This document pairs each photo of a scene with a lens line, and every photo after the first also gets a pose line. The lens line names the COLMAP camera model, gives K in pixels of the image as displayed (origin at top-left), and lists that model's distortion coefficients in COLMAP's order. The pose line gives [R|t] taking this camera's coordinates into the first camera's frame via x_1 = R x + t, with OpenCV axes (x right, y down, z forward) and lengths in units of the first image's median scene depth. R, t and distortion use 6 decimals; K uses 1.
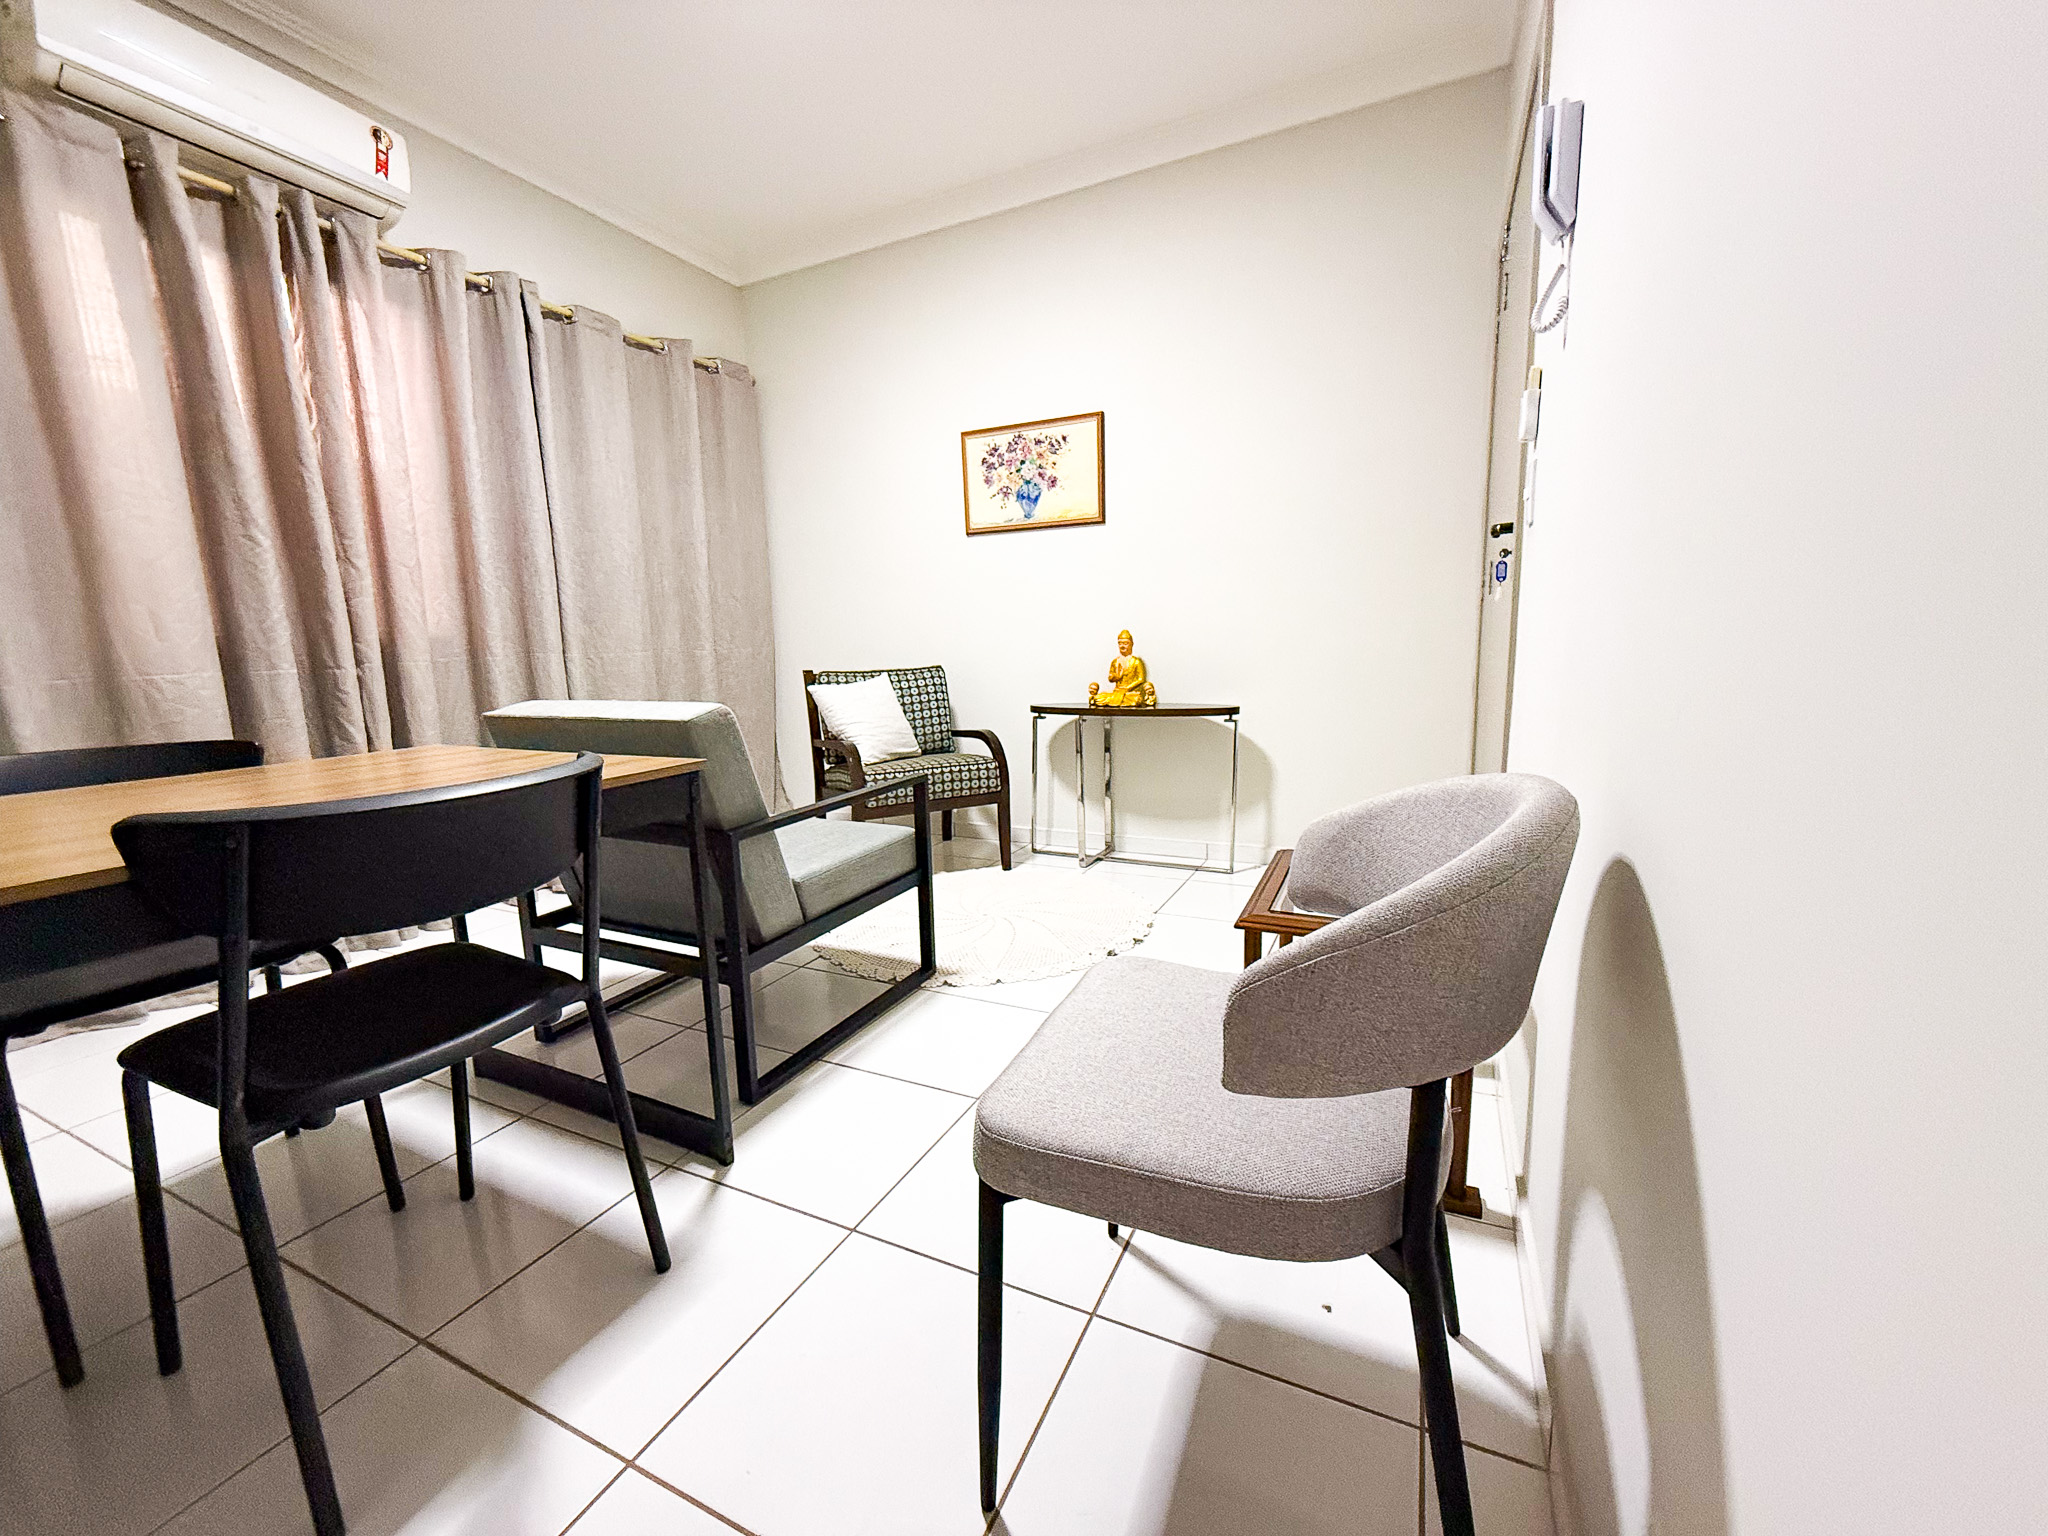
lens RADIAL K [[817.7, 0, 1029.6], [0, 817.7, 767.0], [0, 0, 1]] dist [0.002109, -0.000570]
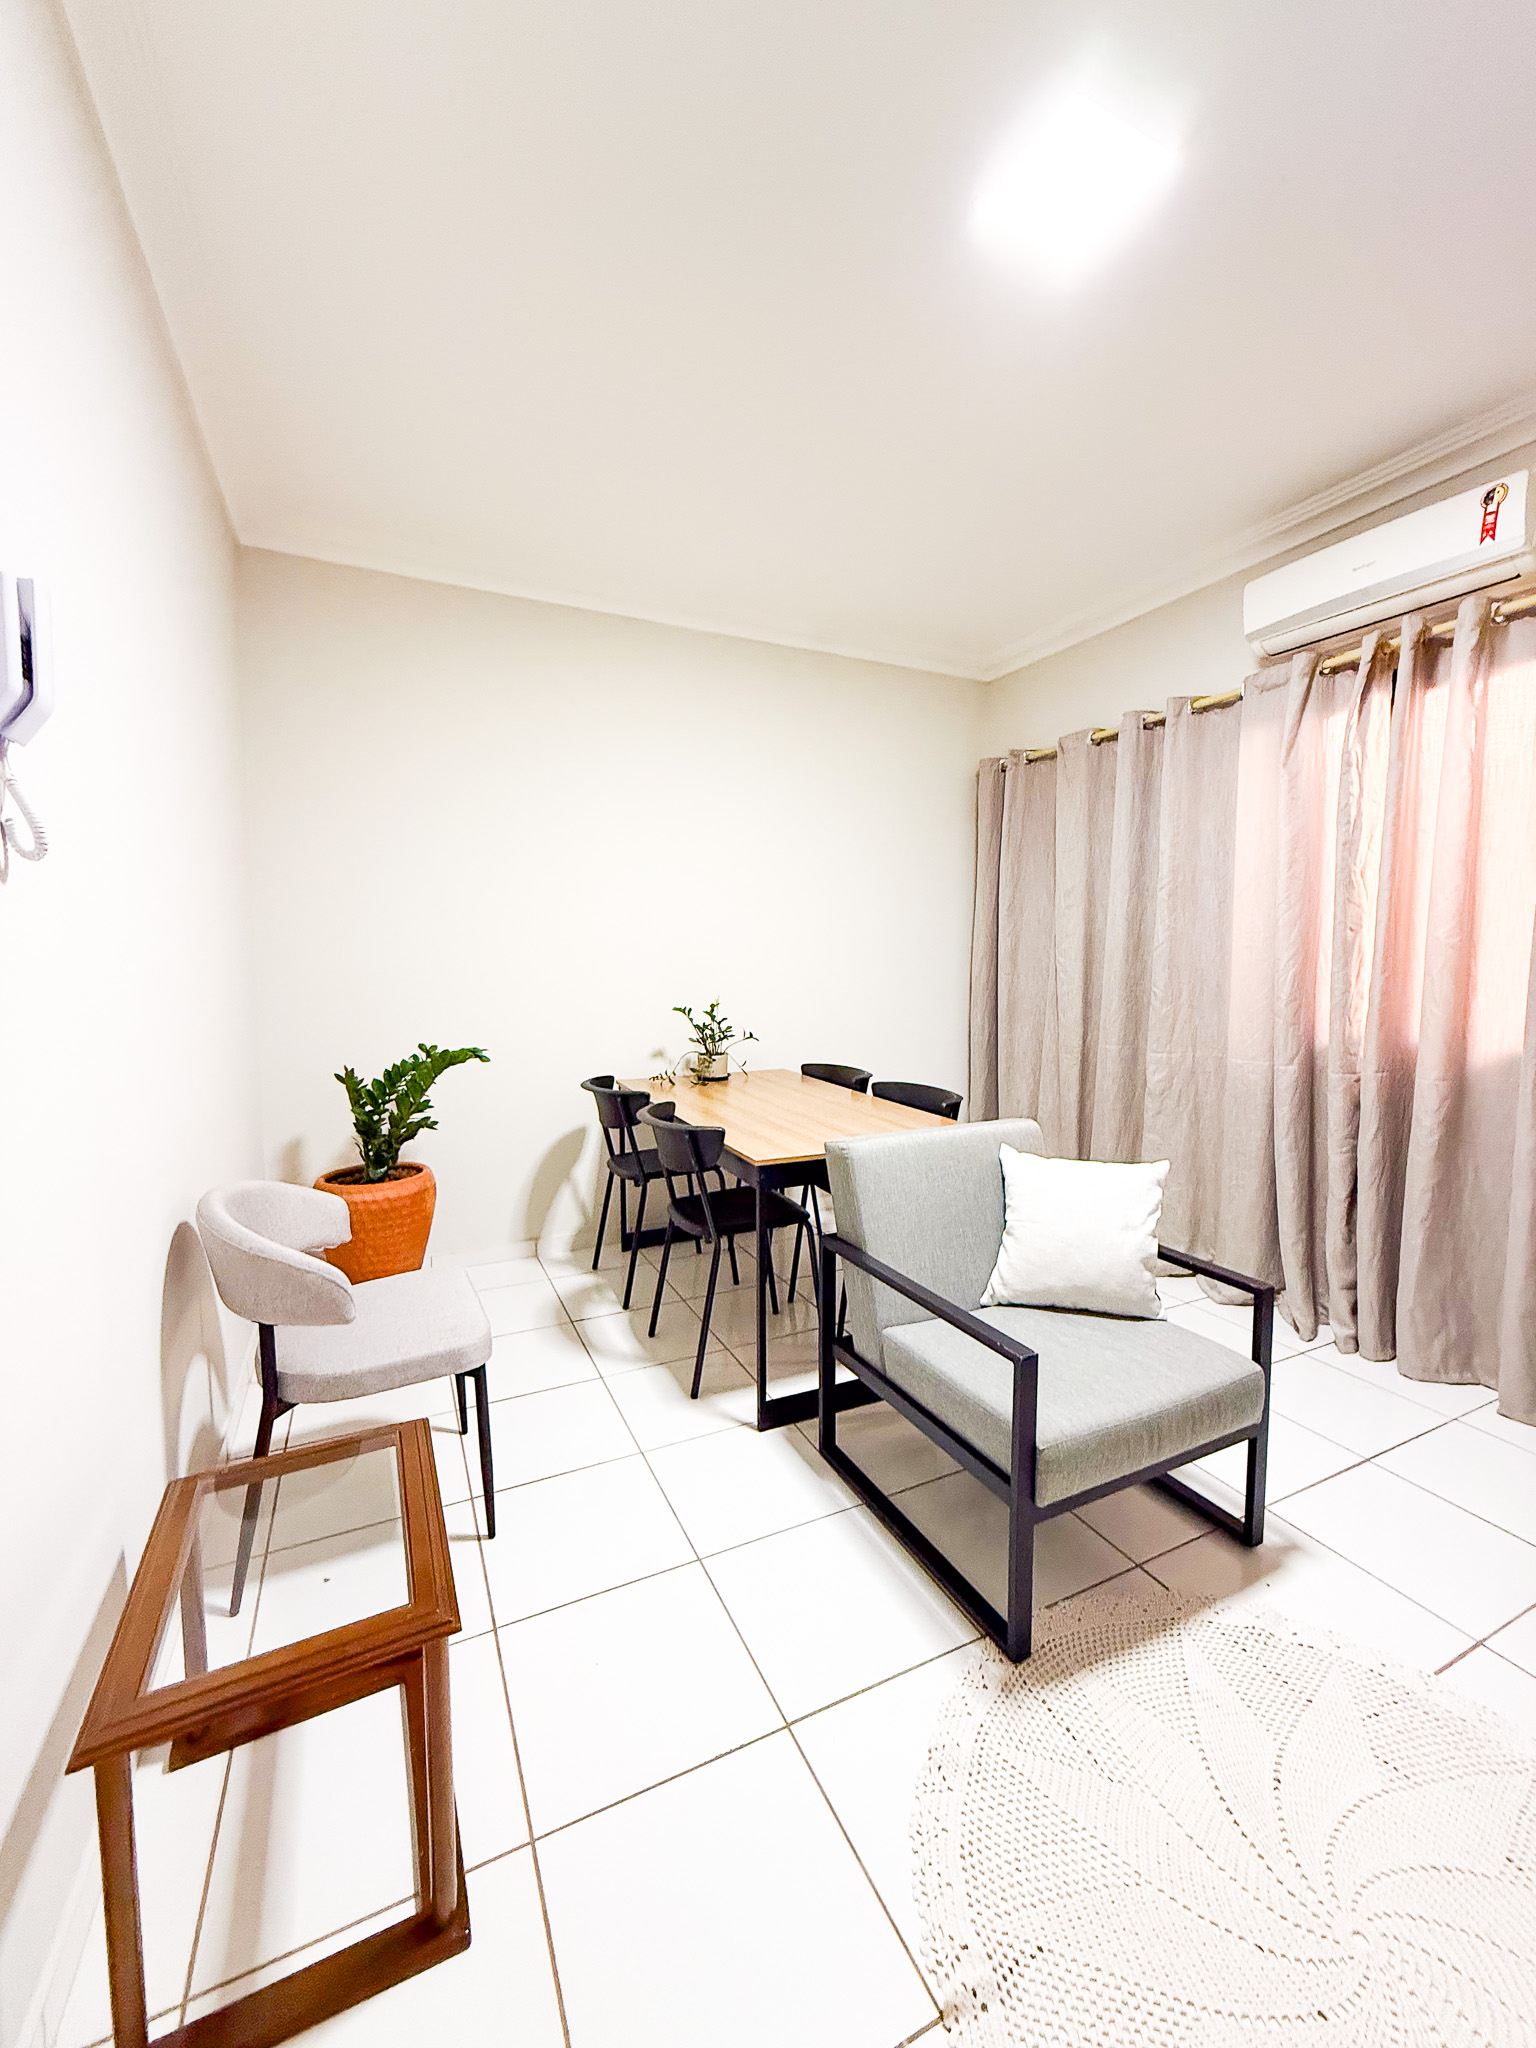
lens RADIAL K [[817.7, 0, 773.7], [0, 817.7, 1027.7], [0, 0, 1]] dist [0.002109, -0.000570]
pose [[-0.625188, 0.093598, -0.774841, 0.308317], [-0.100620, 0.974832, 0.198942, -0.233281], [0.773961, 0.202340, -0.600036, 0.775359]]
